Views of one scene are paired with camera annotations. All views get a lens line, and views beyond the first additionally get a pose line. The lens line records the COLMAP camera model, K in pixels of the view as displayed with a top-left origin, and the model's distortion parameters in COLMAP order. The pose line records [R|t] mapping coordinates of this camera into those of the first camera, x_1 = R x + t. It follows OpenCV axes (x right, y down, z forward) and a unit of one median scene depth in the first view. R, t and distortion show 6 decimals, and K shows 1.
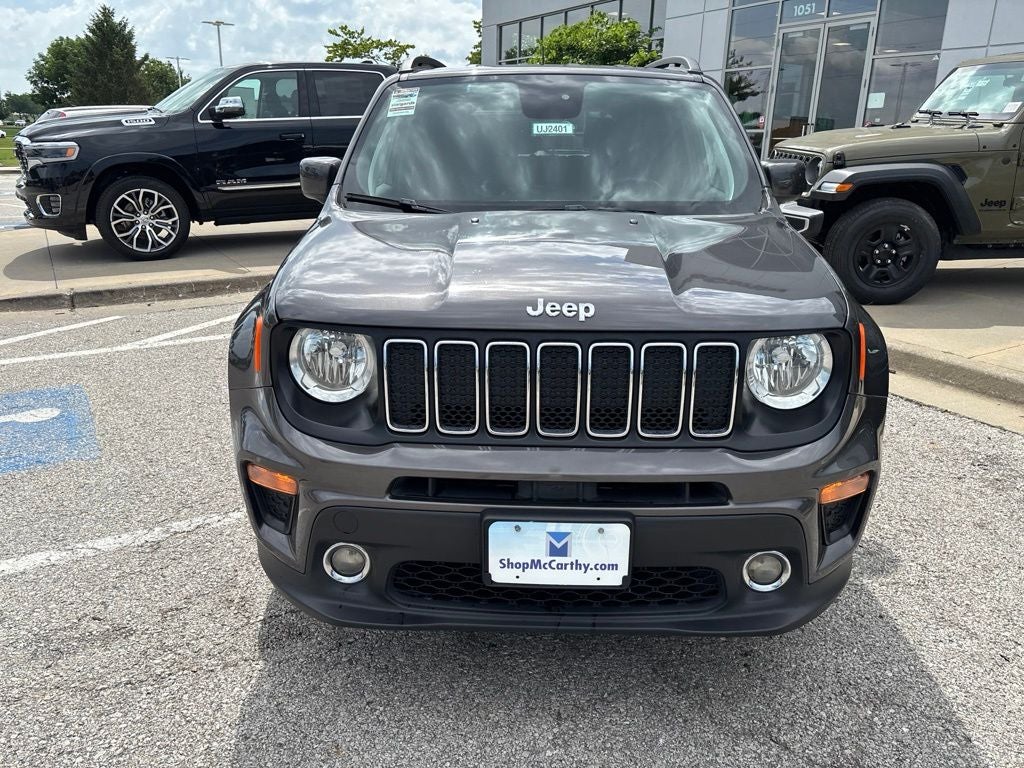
lens RADIAL K [[778.3, 0, 505.5], [0, 778.3, 381.6], [0, 0, 1]] dist [0.049896, -0.062796]
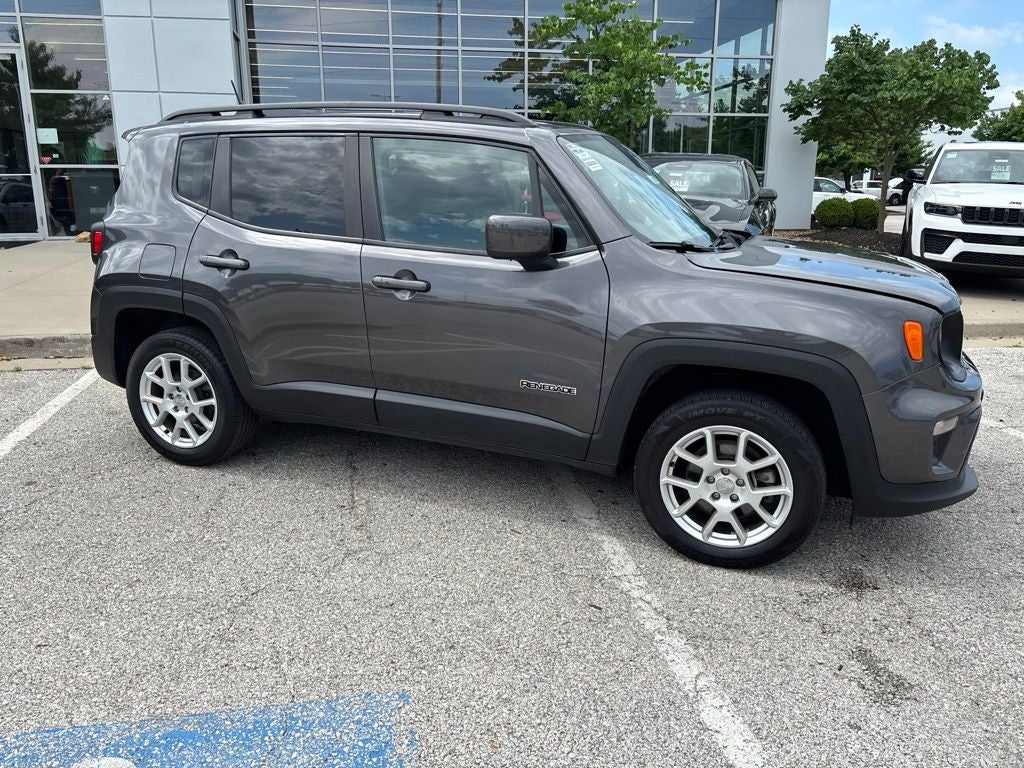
lens RADIAL K [[778.3, 0, 509.5], [0, 778.3, 375.7], [0, 0, 1]] dist [0.049896, -0.062796]
pose [[0.330758, -0.243031, 0.911885, -1.674445], [0.281223, 0.947754, 0.150586, -0.365373], [-0.900840, 0.206635, 0.381823, 1.035663]]
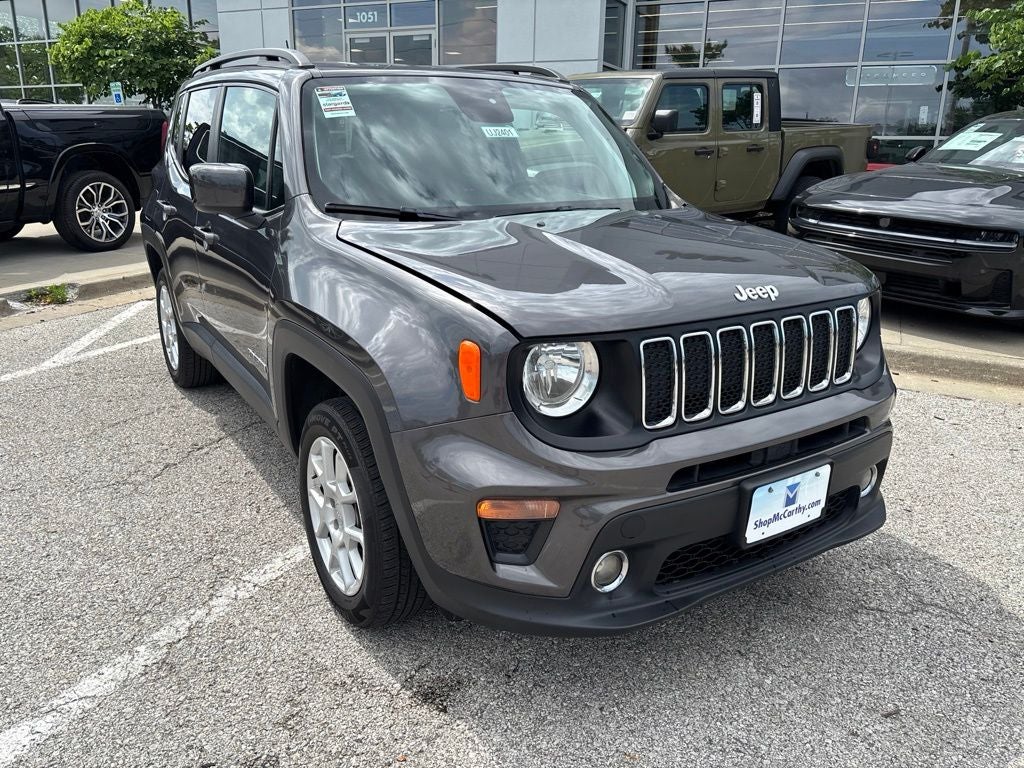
lens RADIAL K [[778.3, 0, 507.2], [0, 778.3, 388.7], [0, 0, 1]] dist [0.049896, -0.062796]
pose [[0.826164, -0.169293, 0.537395, -0.708406], [0.164833, 0.984685, 0.056795, -0.065752], [-0.538780, 0.041658, 0.841416, 0.197993]]
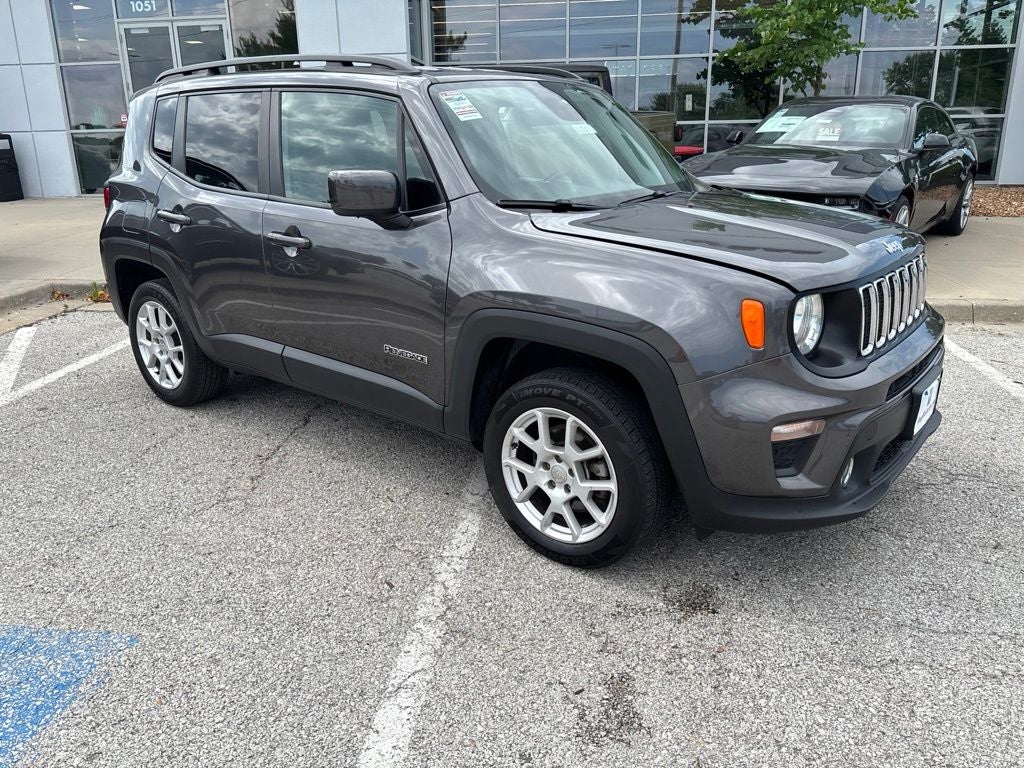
lens RADIAL K [[778.3, 0, 509.2], [0, 778.3, 389.0], [0, 0, 1]] dist [0.049896, -0.062796]
pose [[0.601128, -0.269434, 0.752364, -1.282402], [0.261247, 0.955979, 0.133619, -0.183794], [-0.755245, 0.116231, 0.645054, 0.506571]]
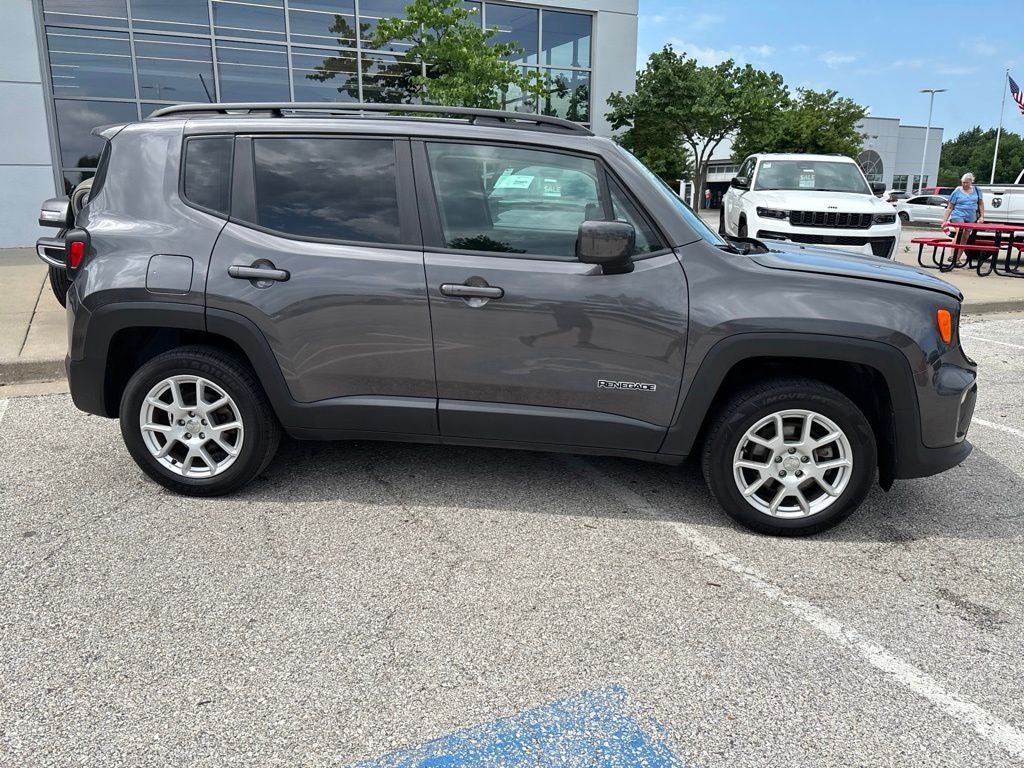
lens RADIAL K [[778.3, 0, 507.9], [0, 778.3, 389.6], [0, 0, 1]] dist [0.049896, -0.062796]
pose [[0.062290, -0.266998, 0.961682, -1.811763], [0.286486, 0.927788, 0.239032, -0.528010], [-0.956057, 0.260619, 0.134283, 1.546526]]
